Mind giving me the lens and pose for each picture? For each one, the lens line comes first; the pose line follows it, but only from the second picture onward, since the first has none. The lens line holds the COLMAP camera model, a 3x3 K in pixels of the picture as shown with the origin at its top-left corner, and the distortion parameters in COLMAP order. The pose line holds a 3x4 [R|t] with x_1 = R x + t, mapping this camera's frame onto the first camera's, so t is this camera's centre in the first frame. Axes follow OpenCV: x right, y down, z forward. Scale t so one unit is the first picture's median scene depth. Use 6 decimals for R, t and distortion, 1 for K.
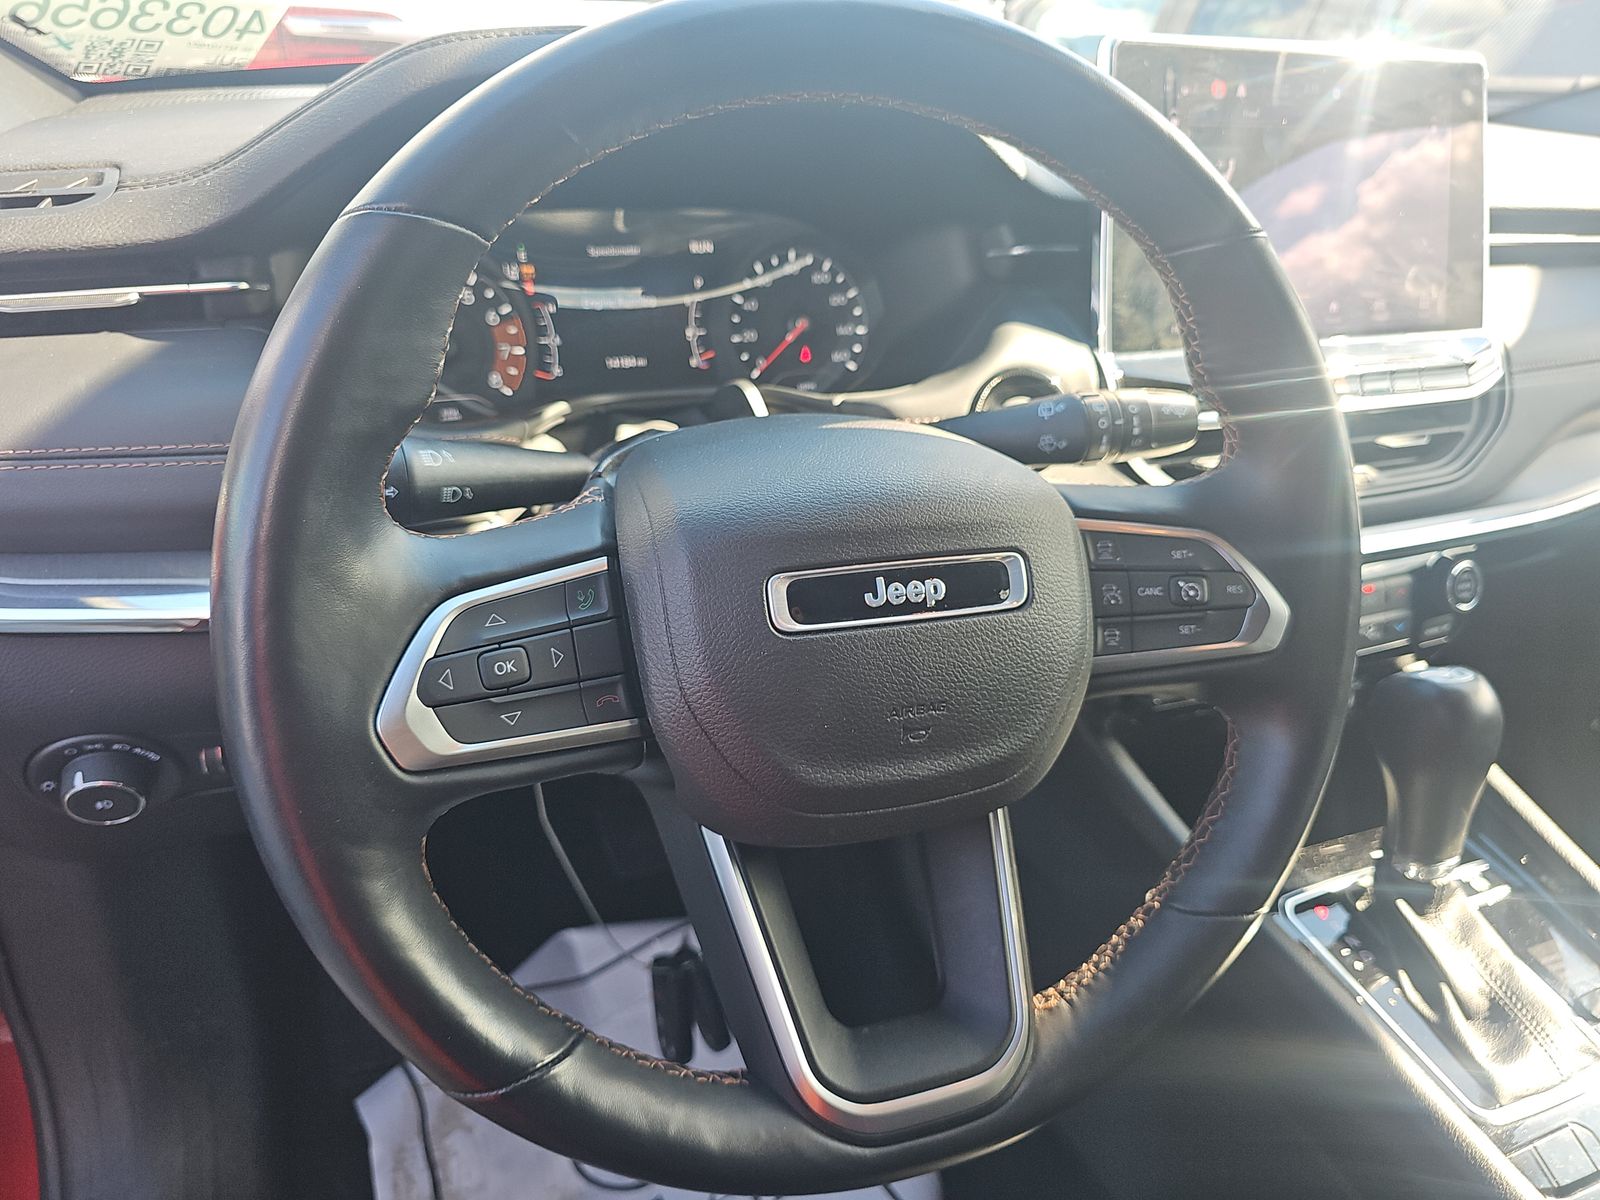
lens RADIAL K [[1068.4, 0, 798.4], [0, 1068.4, 580.0], [0, 0, 1]] dist [0.000945, 0.000911]
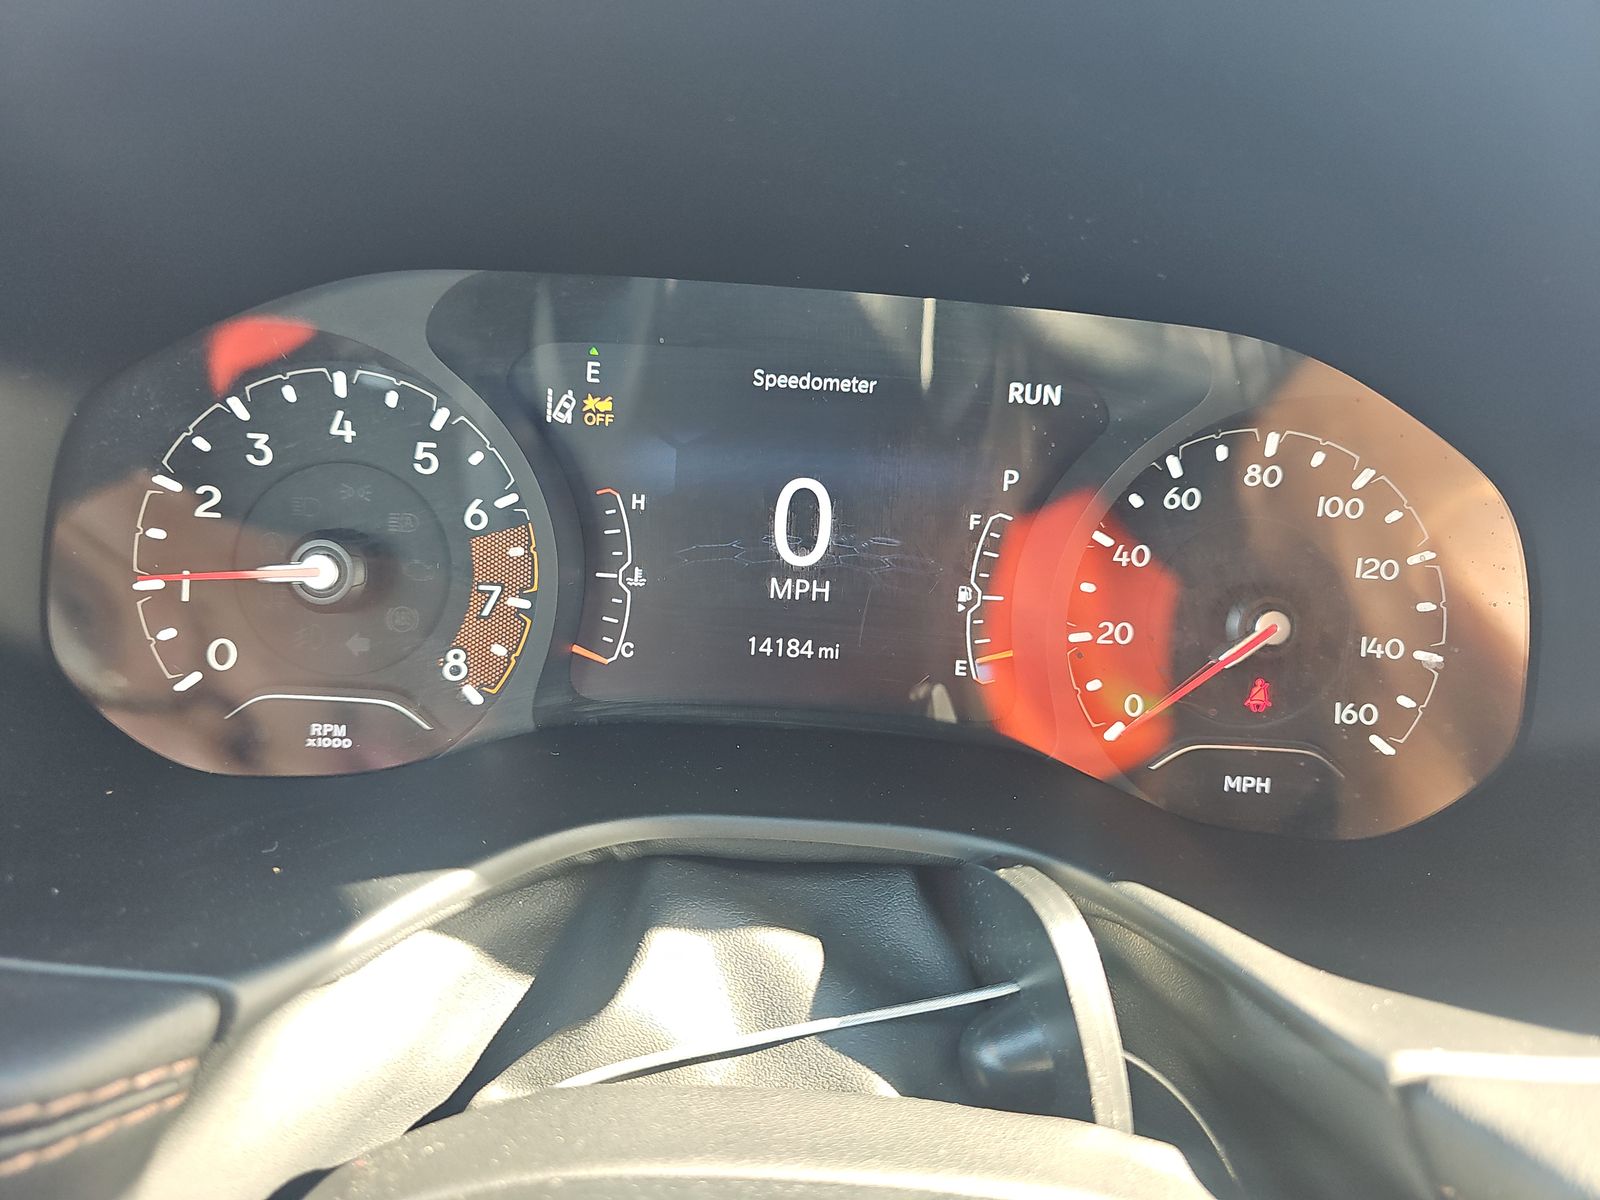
lens RADIAL K [[1058.1, 0, 800.0], [0, 1058.1, 600.0], [0, 0, 1]] dist [-0.003102, -0.001273]
pose [[0.935439, 0.174481, -0.307425, -0.041004], [-0.189237, 0.981755, -0.018613, -0.235929], [0.298569, 0.075587, 0.951390, 0.672902]]
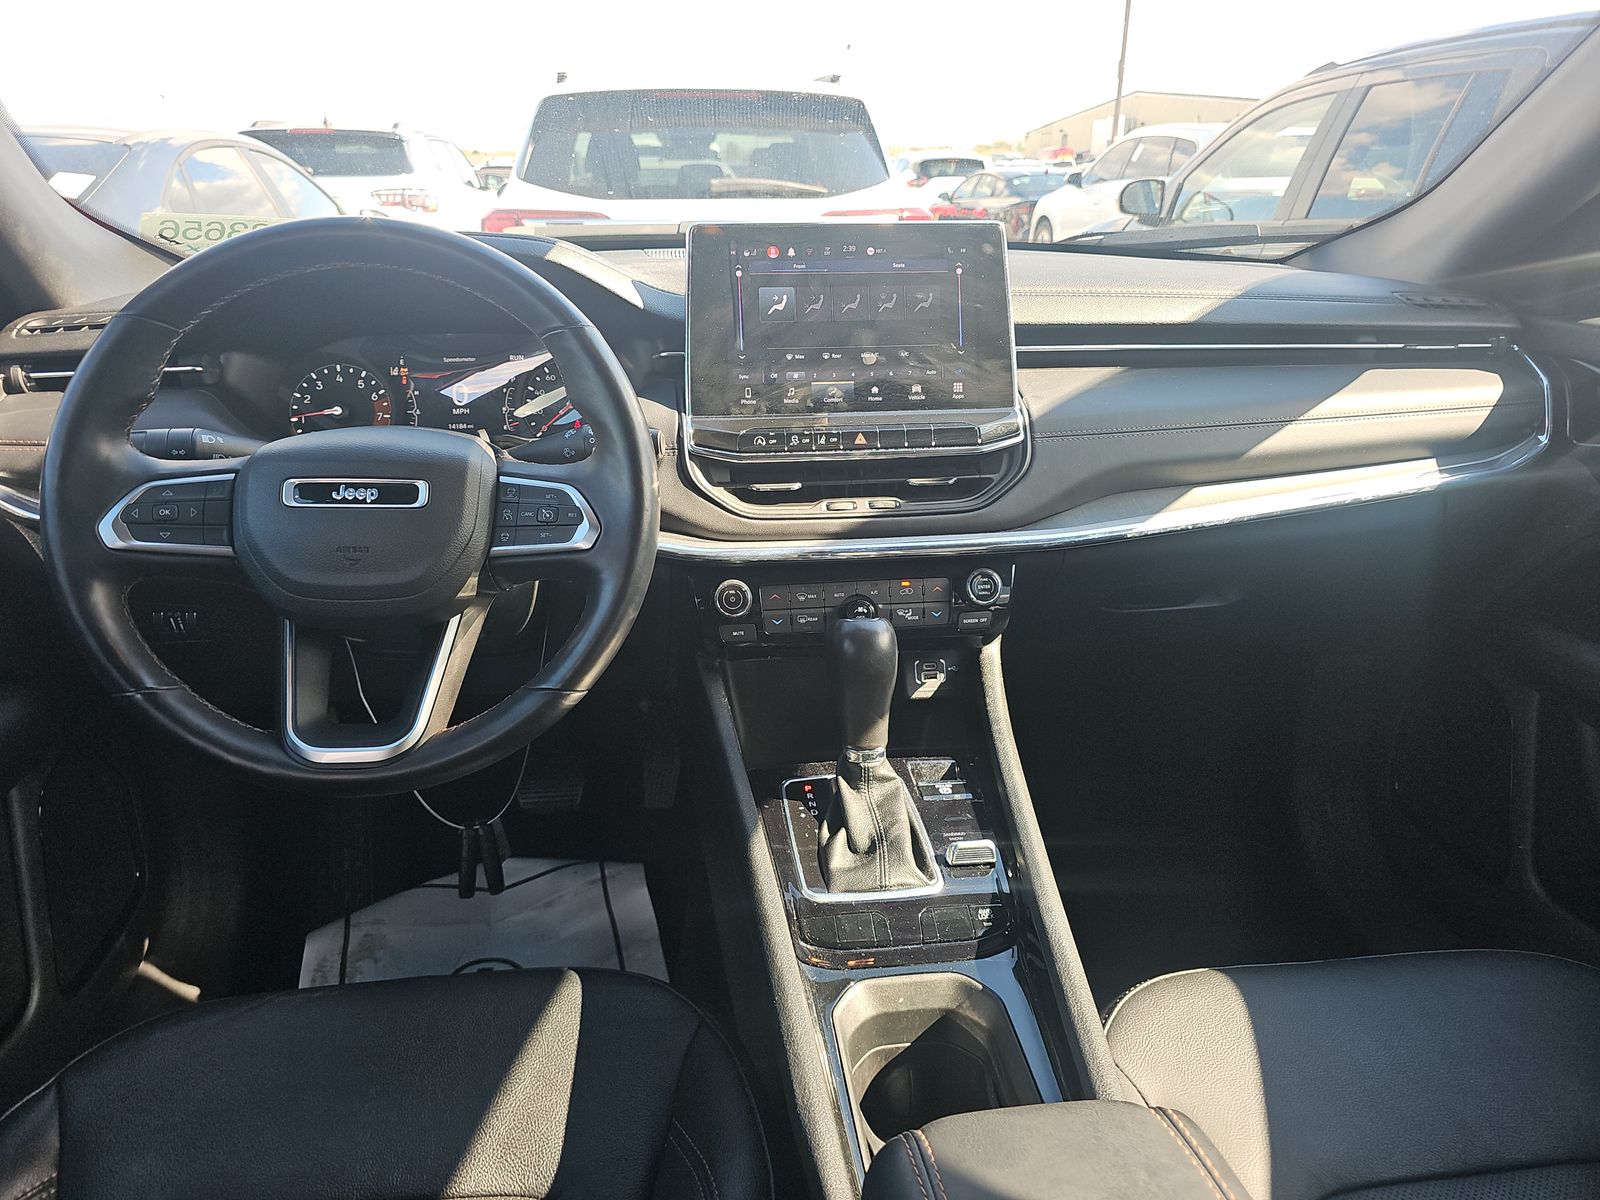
lens RADIAL K [[1066.4, 0, 800.0], [0, 1066.4, 600.0], [0, 0, 1]] dist [0.035365, 0.000179]
pose [[0.964702, 0.045665, -0.259354, 0.841305], [-0.076685, 0.990883, -0.110774, 0.215651], [0.251931, 0.126752, 0.959408, -0.430643]]
